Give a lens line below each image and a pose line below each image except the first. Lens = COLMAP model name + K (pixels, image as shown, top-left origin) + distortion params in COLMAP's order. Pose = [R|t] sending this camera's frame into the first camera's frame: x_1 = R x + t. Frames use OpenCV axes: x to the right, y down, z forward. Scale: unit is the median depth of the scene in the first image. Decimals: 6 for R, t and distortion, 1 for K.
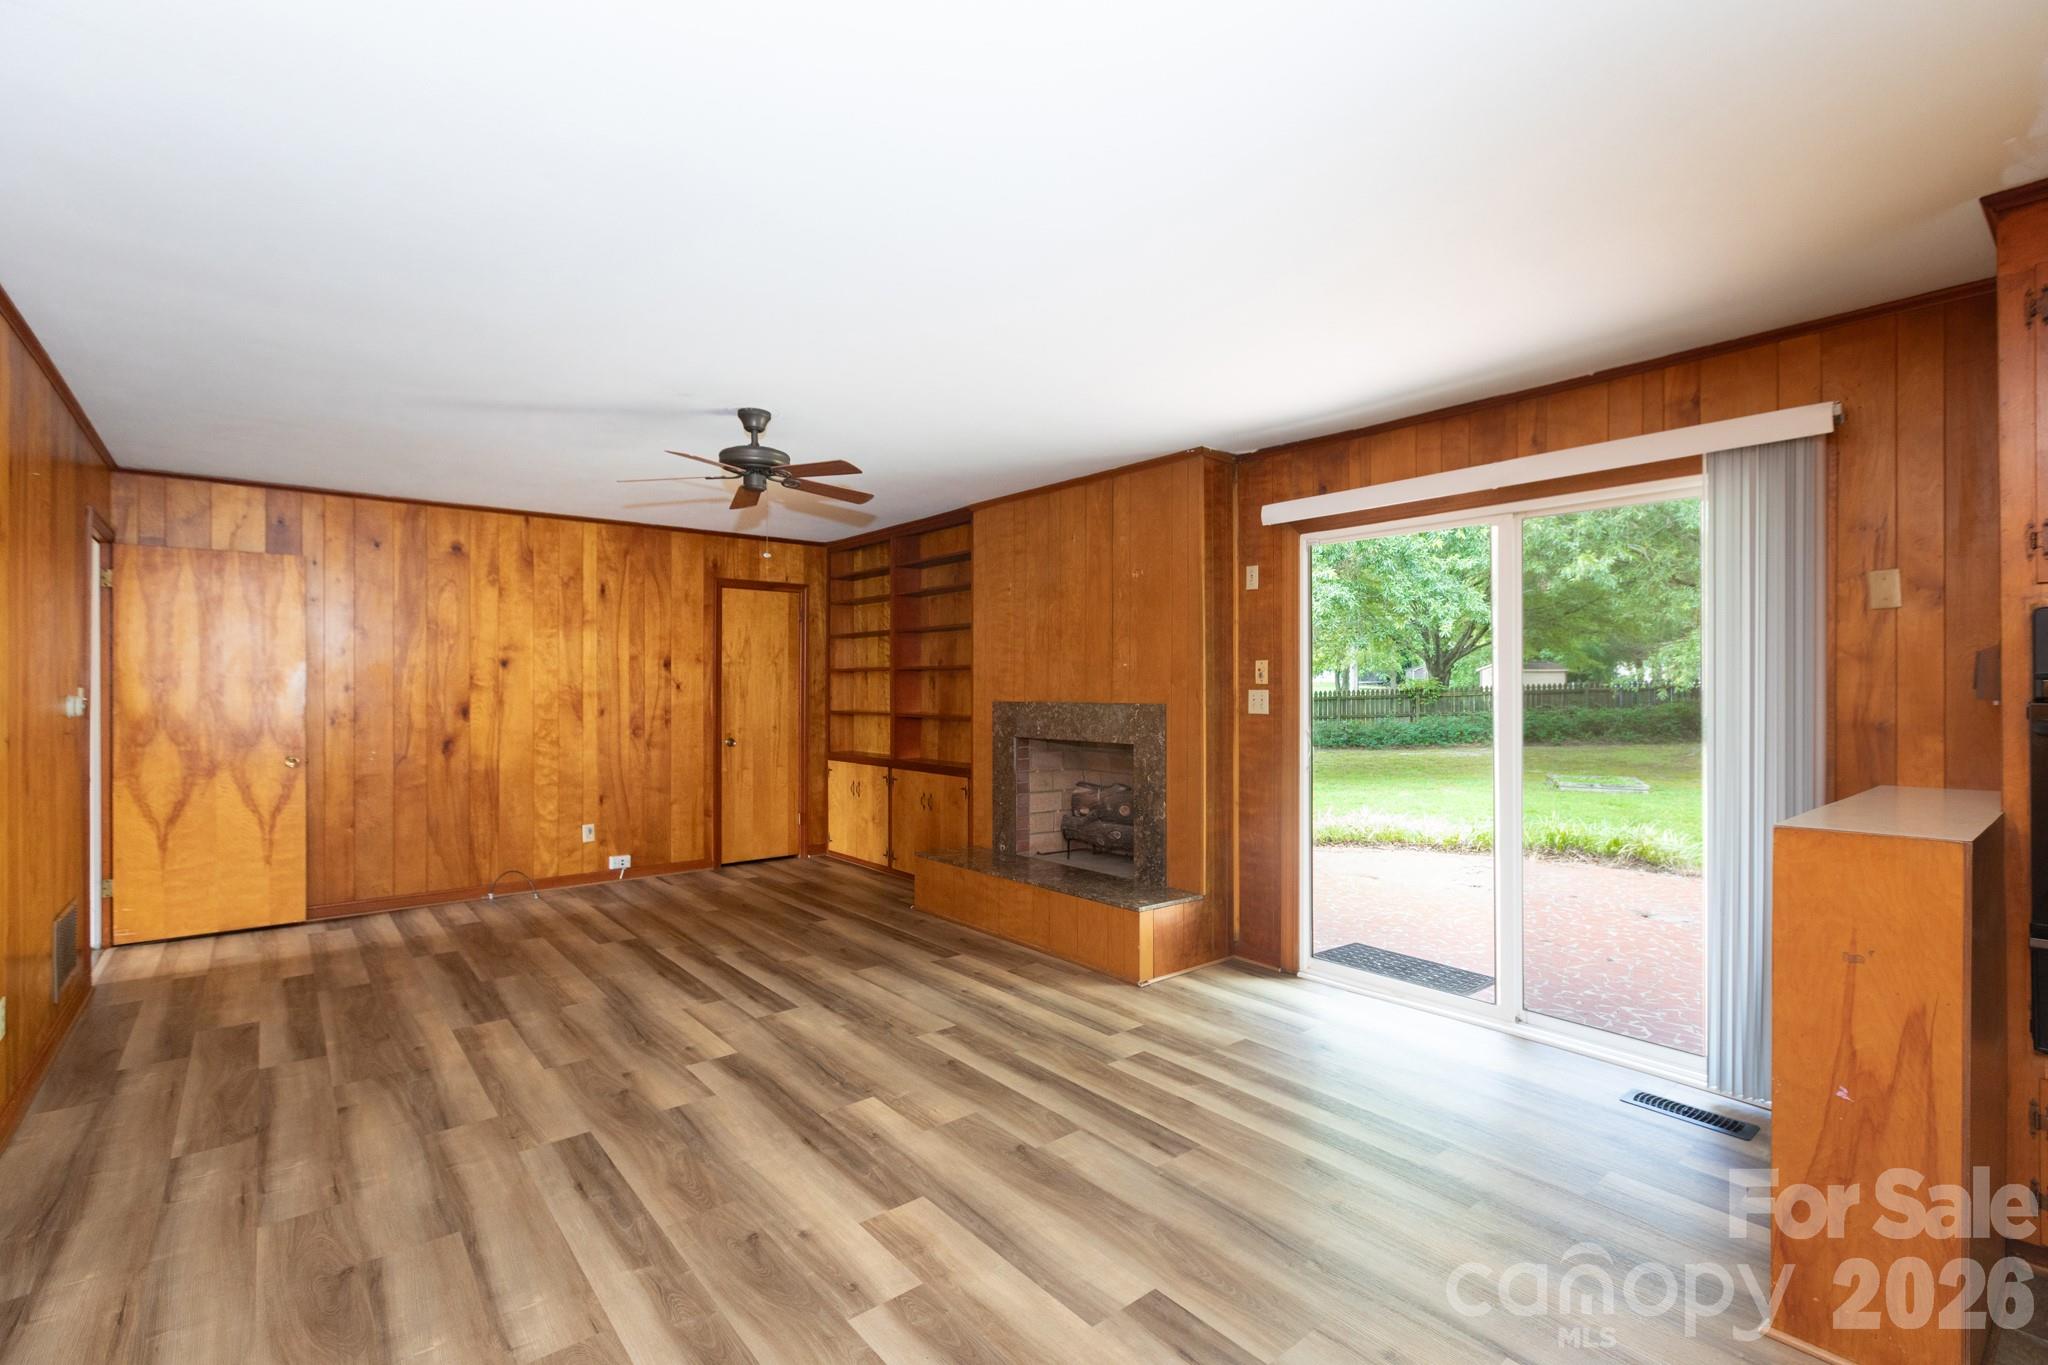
lens RADIAL K [[913.6, 0, 1025.0], [0, 913.6, 705.0], [0, 0, 1]] dist [-0.001039, -0.000174]
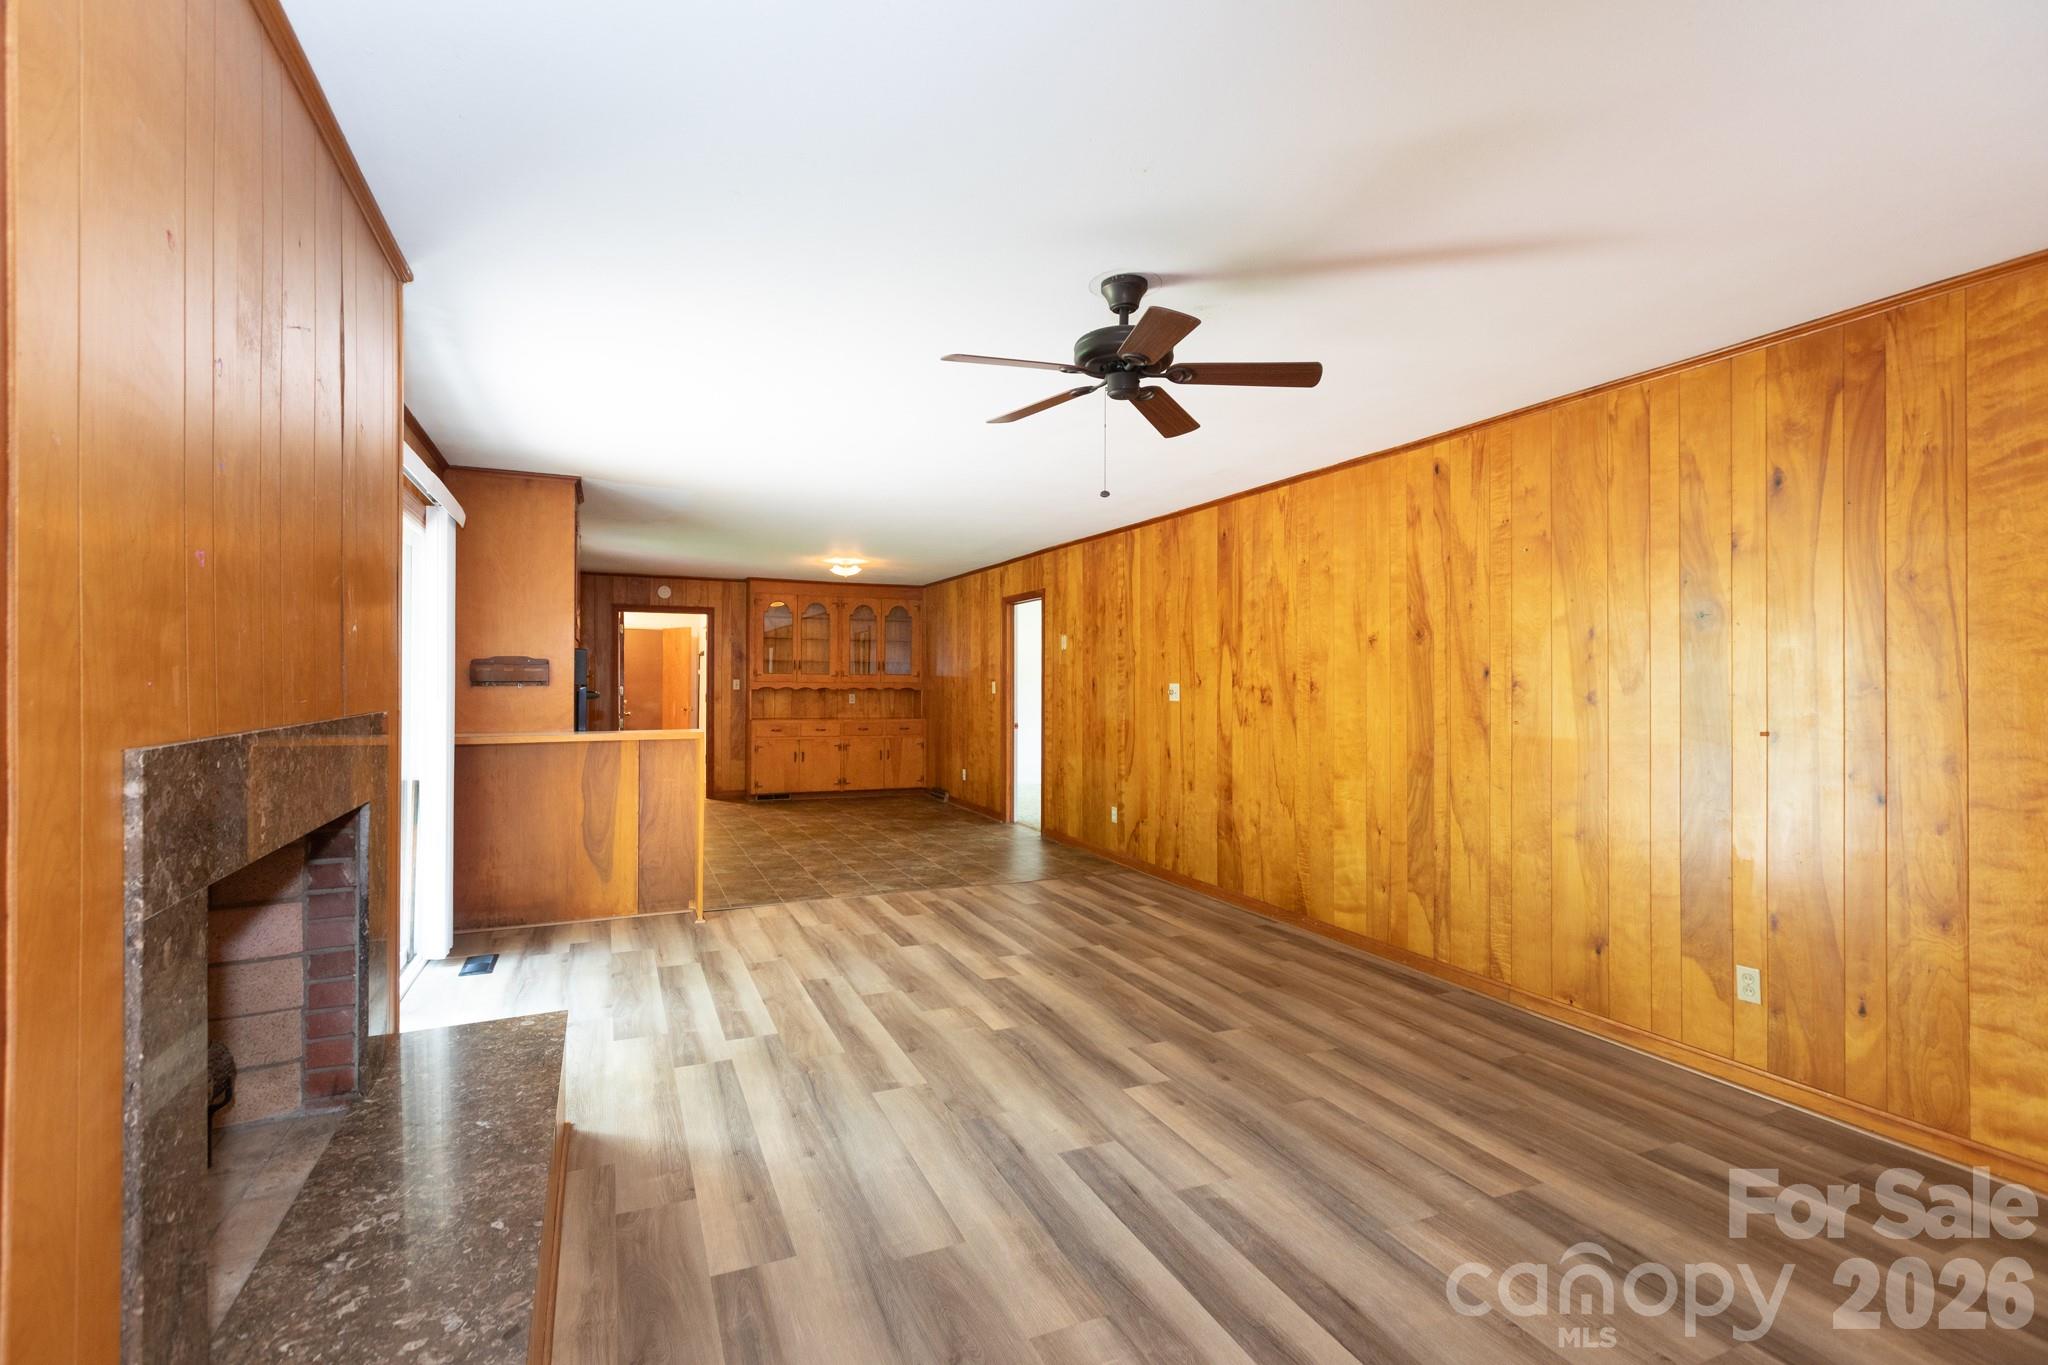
lens RADIAL K [[934.5, 0, 1002.1], [0, 934.5, 674.0], [0, 0, 1]] dist [-0.002928, 0.000403]
pose [[-0.958249, -0.003786, 0.285908, -0.269033], [-0.000736, 0.999942, 0.010773, -0.024410], [-0.285933, 0.010113, -0.958196, 1.113104]]
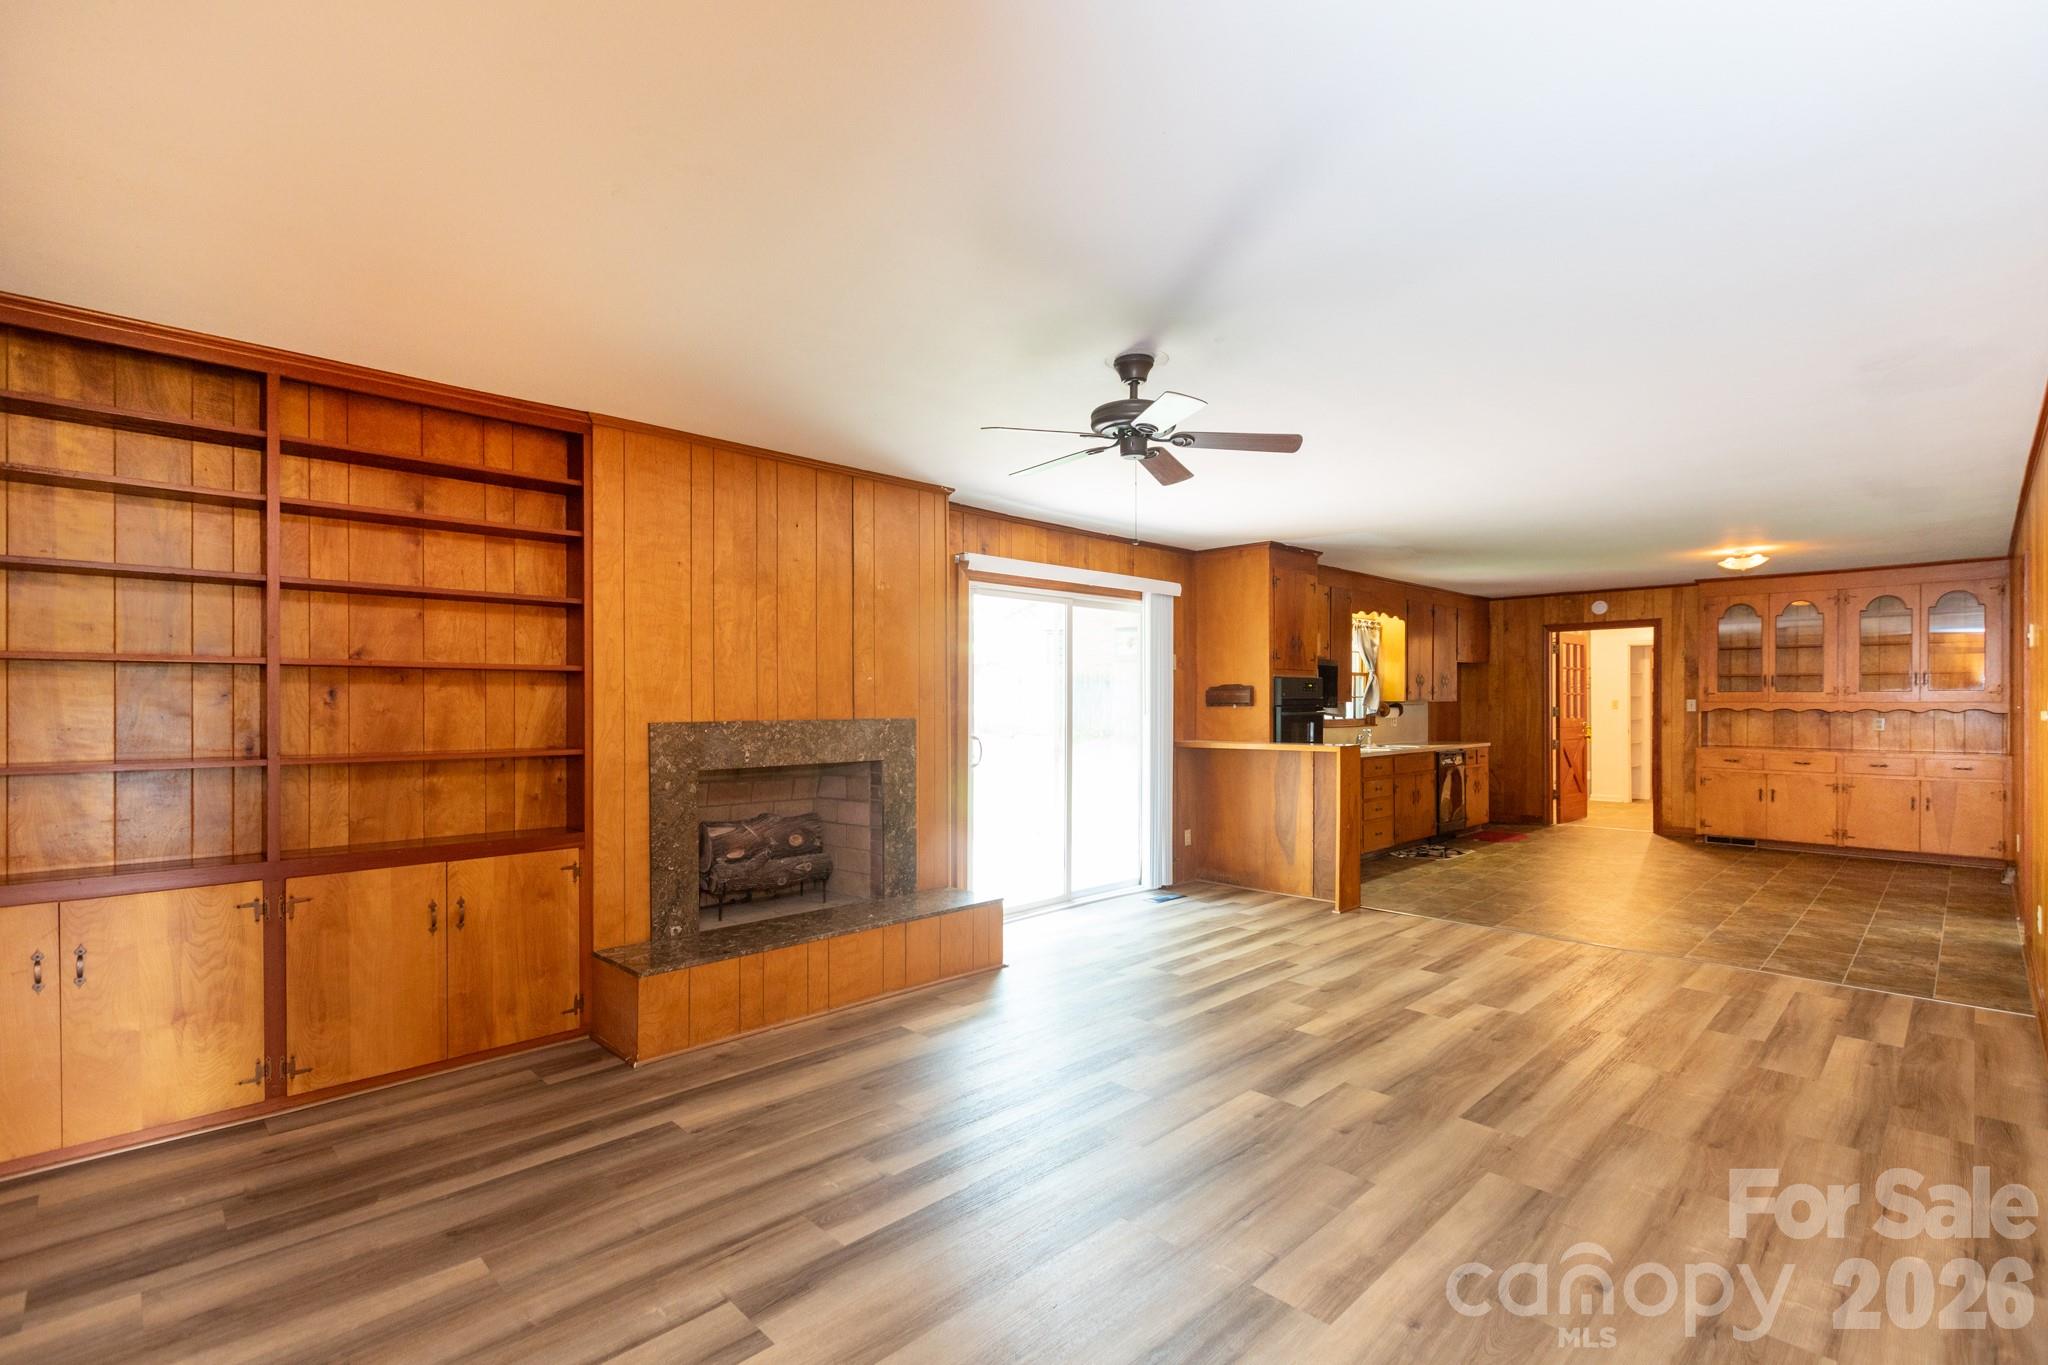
lens RADIAL K [[930.2, 0, 1015.6], [0, 930.2, 708.9], [0, 0, 1]] dist [0.013960, -0.006848]
pose [[-0.077695, -0.008793, 0.996938, -0.726201], [0.019612, 0.999754, 0.010346, -0.015960], [-0.996784, 0.020356, -0.077503, 0.758929]]
